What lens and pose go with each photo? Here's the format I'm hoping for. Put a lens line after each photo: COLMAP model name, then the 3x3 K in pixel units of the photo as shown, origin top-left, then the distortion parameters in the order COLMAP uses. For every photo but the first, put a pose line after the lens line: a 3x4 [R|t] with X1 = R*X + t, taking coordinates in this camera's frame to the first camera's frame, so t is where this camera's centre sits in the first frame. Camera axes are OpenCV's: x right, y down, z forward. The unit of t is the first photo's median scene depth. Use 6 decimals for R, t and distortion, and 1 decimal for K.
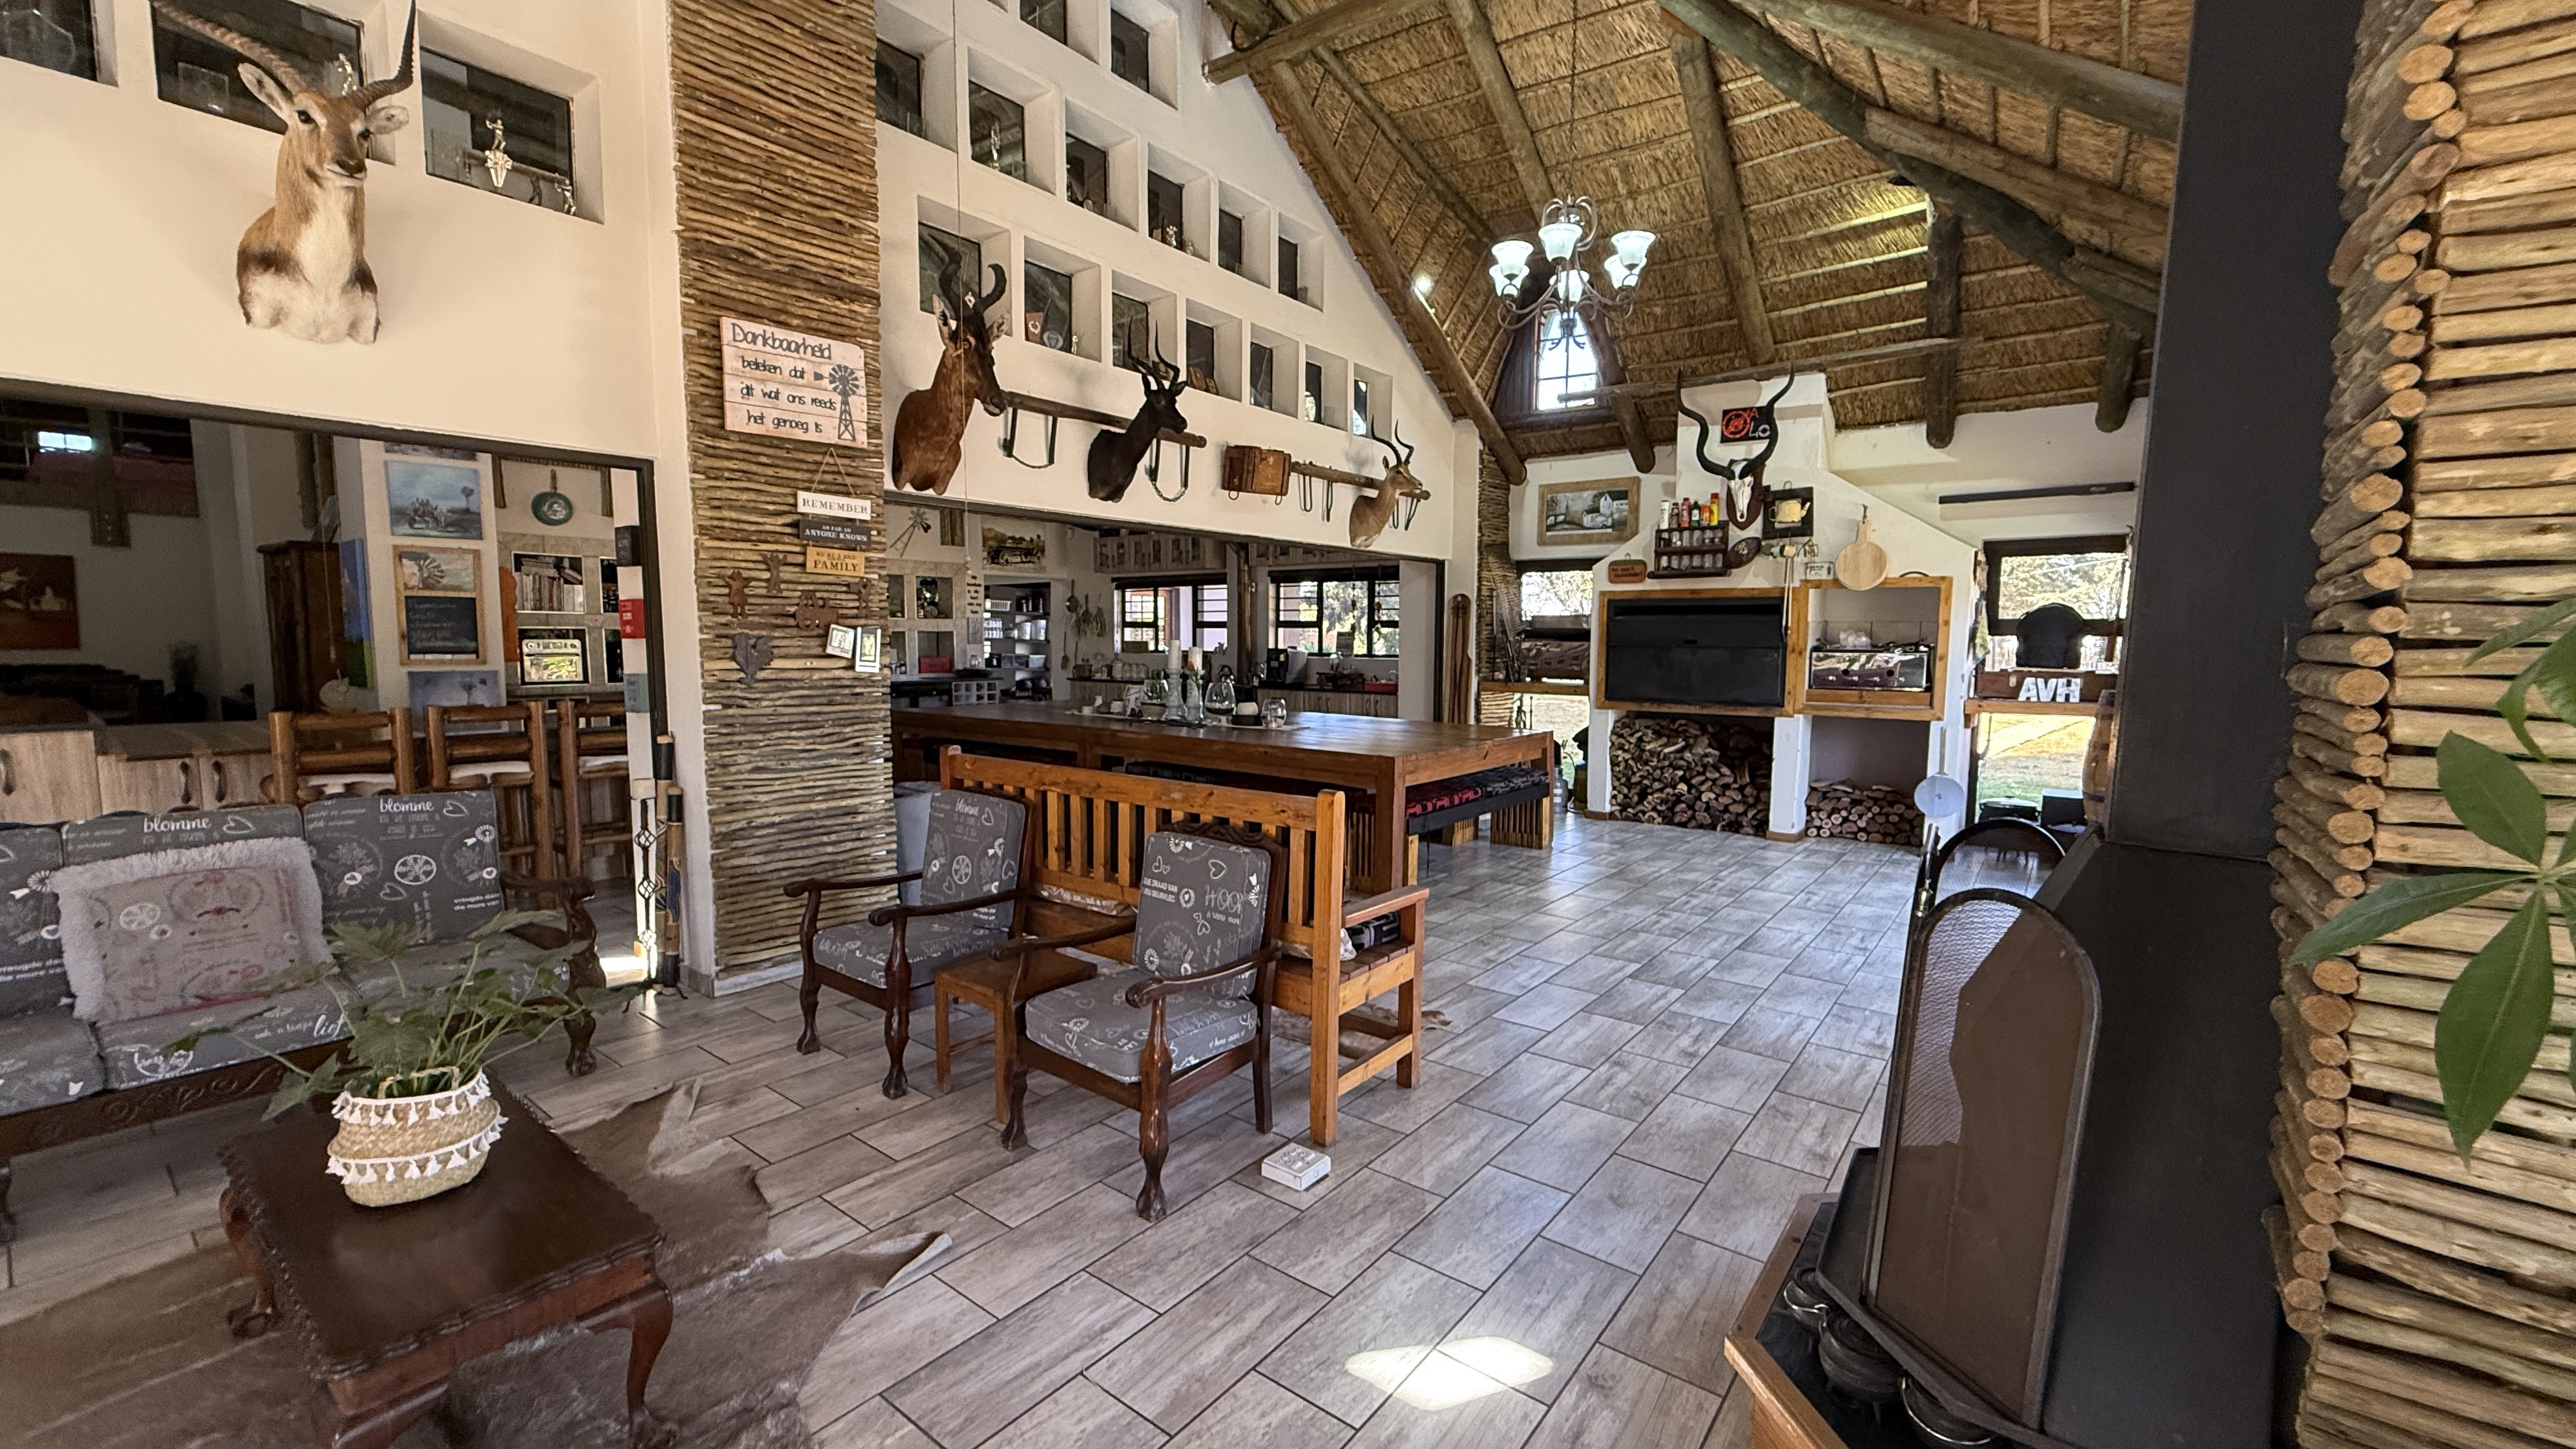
lens RADIAL K [[1008.4, 0, 1284.9], [0, 1008.4, 735.8], [0, 0, 1]] dist [-0.001813, 0.000065]
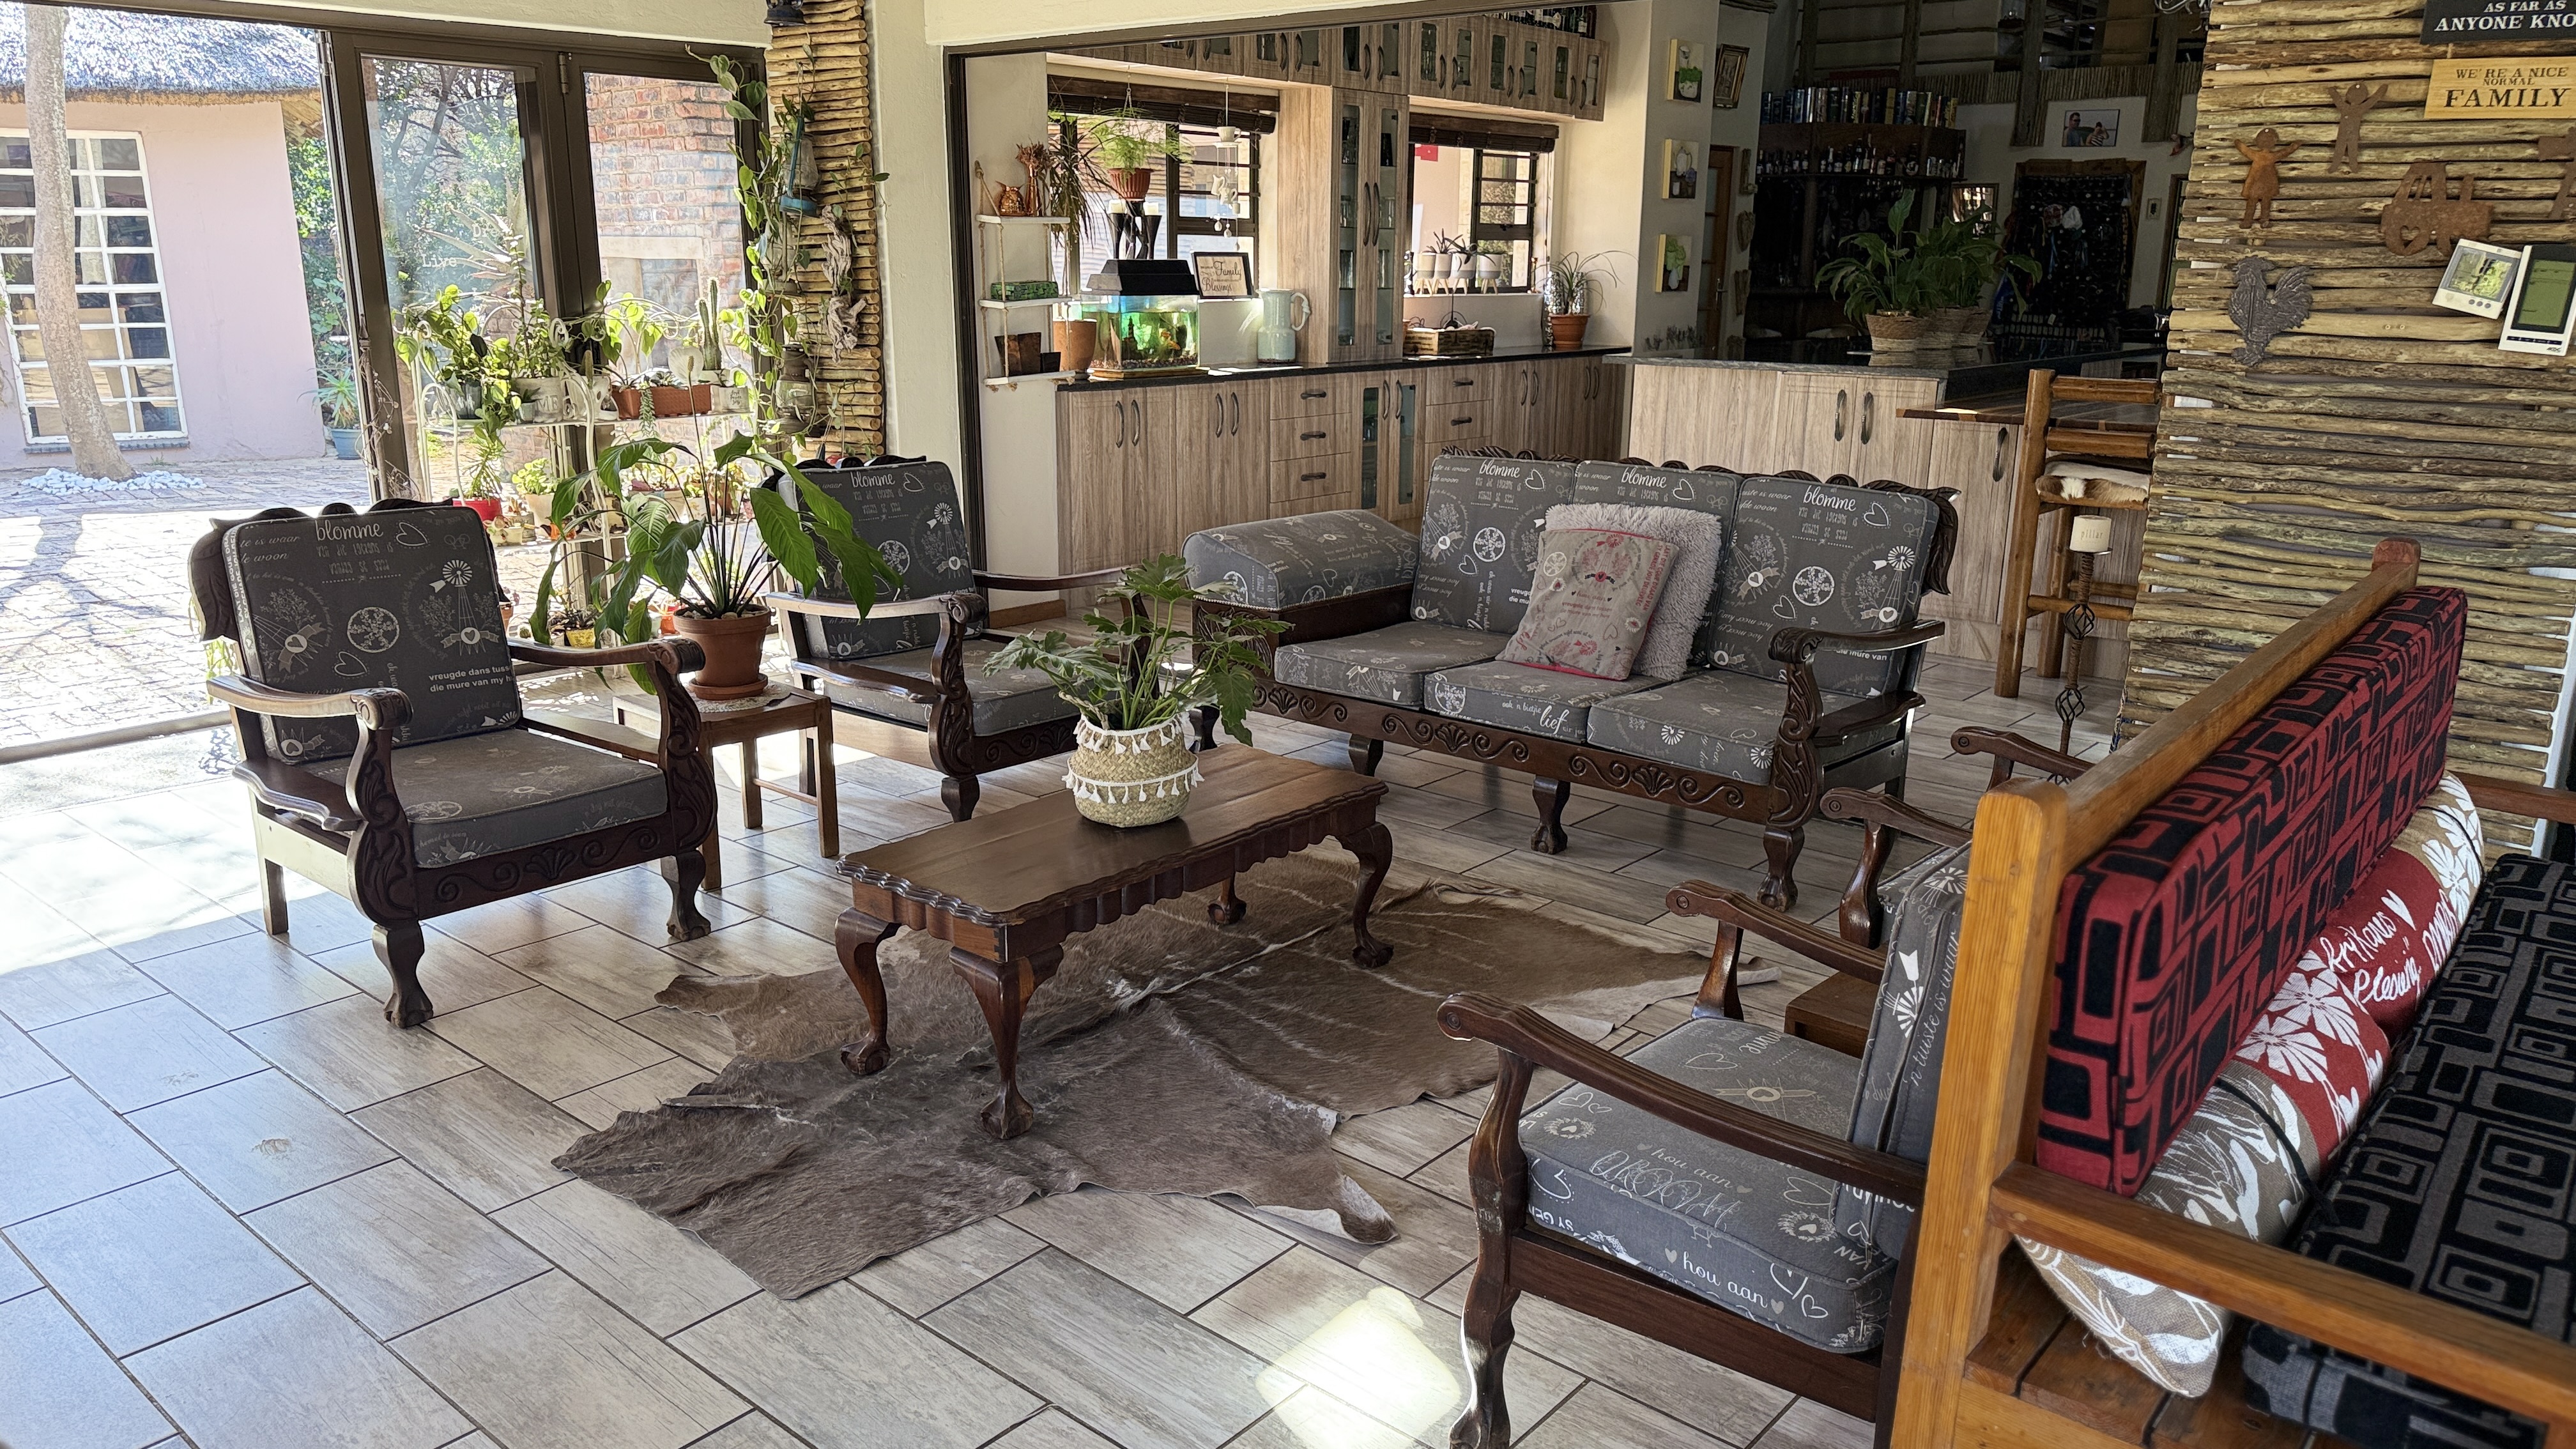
lens RADIAL K [[1761.5, 0, 1284.5], [0, 1761.5, 734.0], [0, 0, 1]] dist [0.007171, -0.000460]
pose [[-0.023045, 0.251304, -0.967634, 0.383267], [-0.111369, 0.961221, 0.252291, -0.041749], [0.993512, 0.113579, 0.005836, 0.534556]]
